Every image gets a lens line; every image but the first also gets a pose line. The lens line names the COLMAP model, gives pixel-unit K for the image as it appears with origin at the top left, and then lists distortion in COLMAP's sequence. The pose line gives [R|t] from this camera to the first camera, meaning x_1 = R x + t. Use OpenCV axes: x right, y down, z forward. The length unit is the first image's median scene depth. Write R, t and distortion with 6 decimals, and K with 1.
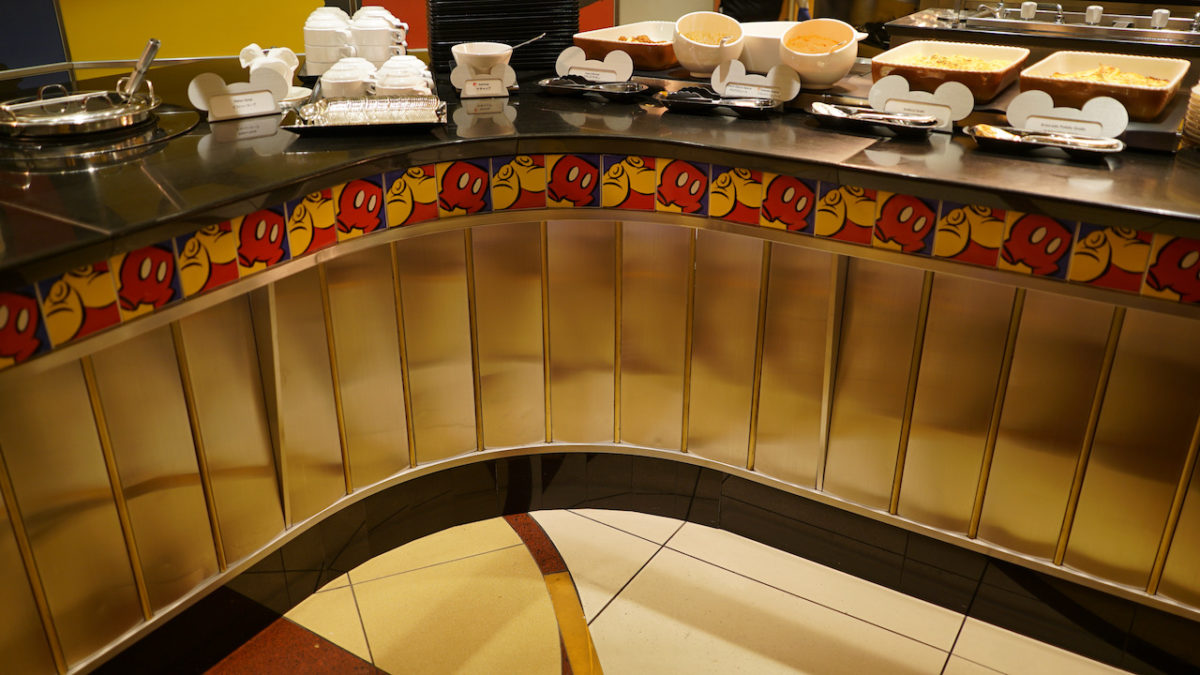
lens RADIAL K [[973.4, 0, 600.0], [0, 973.4, 337.5], [0, 0, 1]] dist [-0.055803, 0.045846]
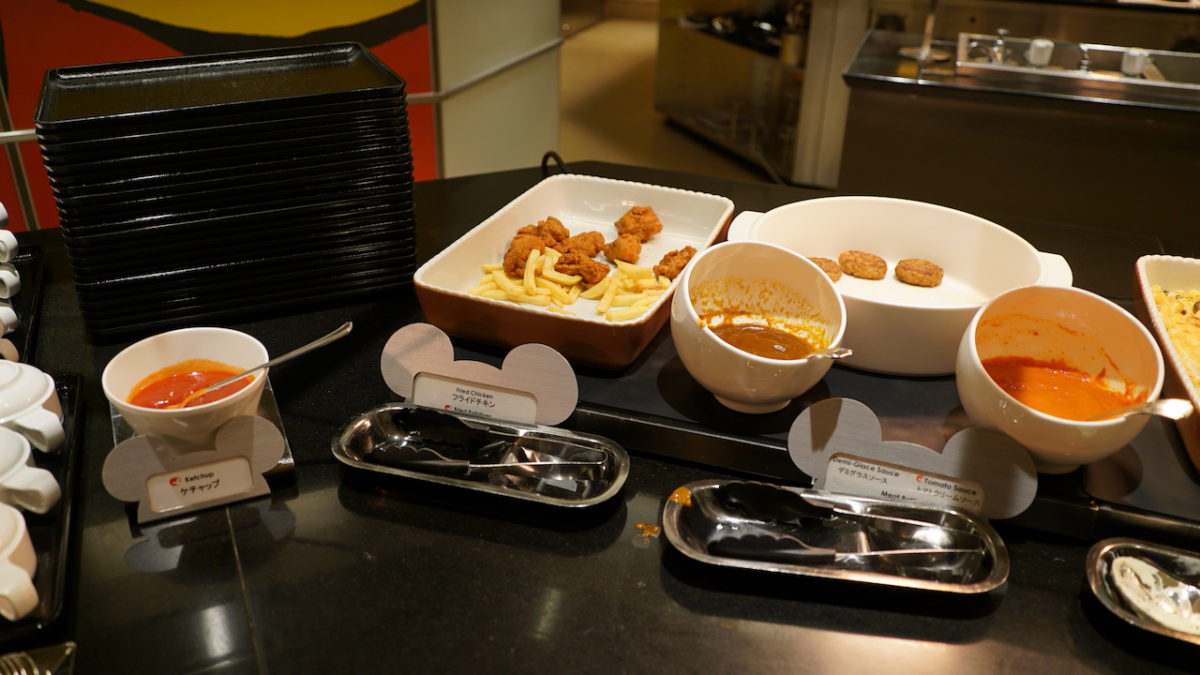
lens RADIAL K [[973.4, 0, 600.0], [0, 973.4, 337.5], [0, 0, 1]] dist [-0.055803, 0.045846]
pose [[0.976340, -0.081580, 0.200264, -0.038180], [0.069340, 0.995313, 0.067404, -0.330492], [-0.204824, -0.051923, 0.977421, 0.602365]]
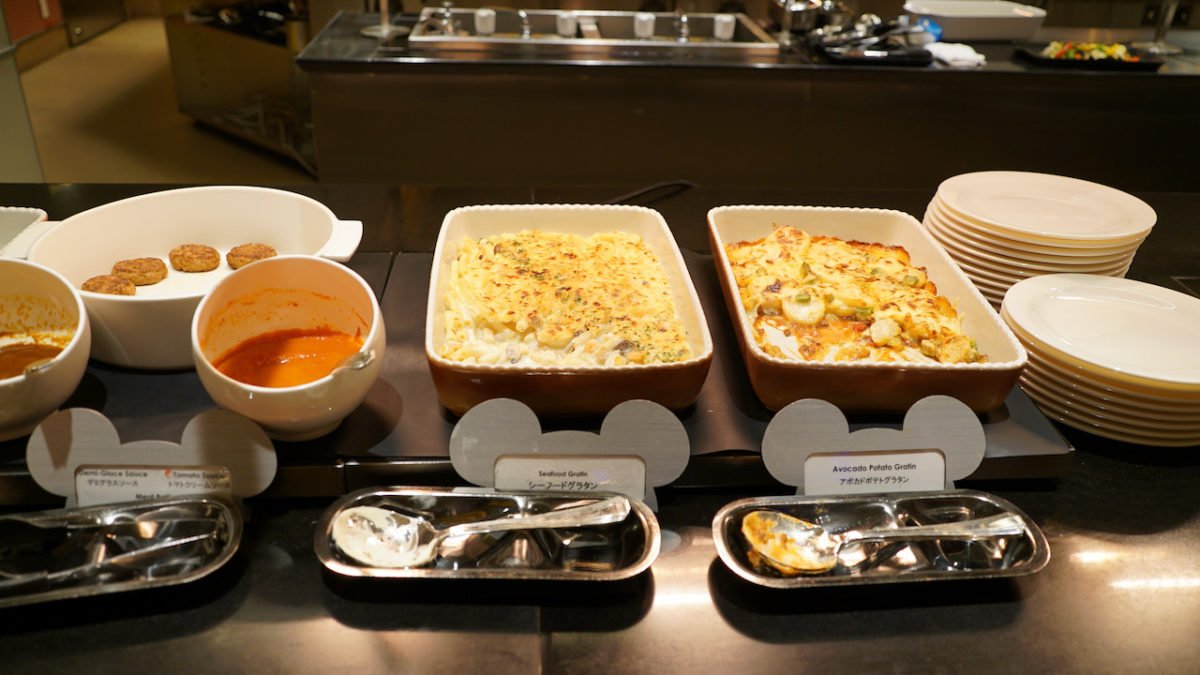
lens RADIAL K [[973.4, 0, 600.0], [0, 973.4, 337.5], [0, 0, 1]] dist [-0.055803, 0.045846]
pose [[0.809102, -0.253175, 0.530336, 0.106191], [0.214001, 0.967412, 0.135341, -0.306366], [-0.547319, 0.003988, 0.836915, 0.545087]]
